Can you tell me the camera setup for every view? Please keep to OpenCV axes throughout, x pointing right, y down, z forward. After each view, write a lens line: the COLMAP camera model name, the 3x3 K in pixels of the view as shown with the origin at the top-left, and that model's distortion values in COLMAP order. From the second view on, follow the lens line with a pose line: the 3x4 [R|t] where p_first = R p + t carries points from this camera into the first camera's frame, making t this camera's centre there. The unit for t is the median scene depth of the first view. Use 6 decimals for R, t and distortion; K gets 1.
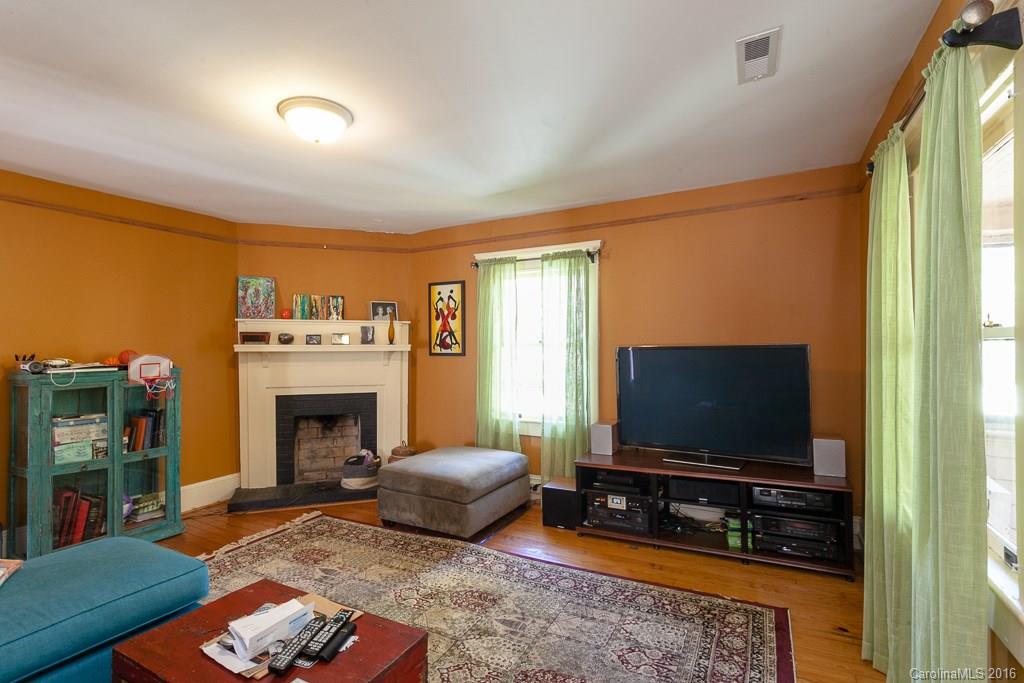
lens RADIAL K [[485.7, 0, 510.9], [0, 485.7, 333.0], [0, 0, 1]] dist [0.001017, 0.000715]
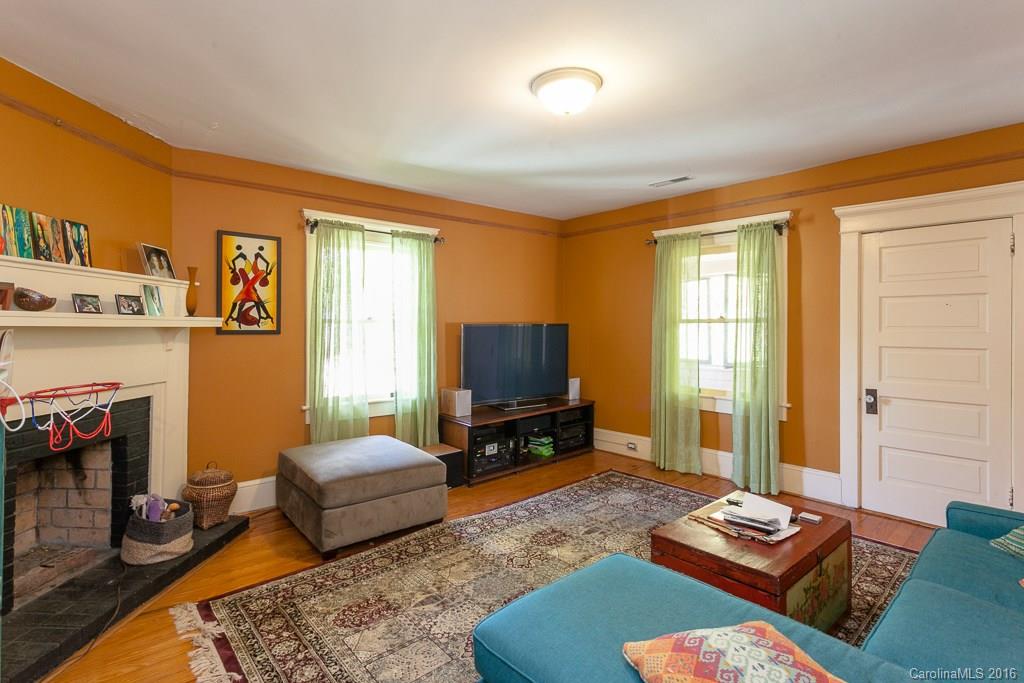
lens RADIAL K [[488.5, 0, 507.5], [0, 488.5, 301.3], [0, 0, 1]] dist [0.001314, 0.000403]
pose [[0.369324, 0.056313, 0.927593, -0.686265], [-0.022724, 0.998411, -0.051565, 0.026925], [-0.929023, -0.002035, 0.370017, 0.368809]]
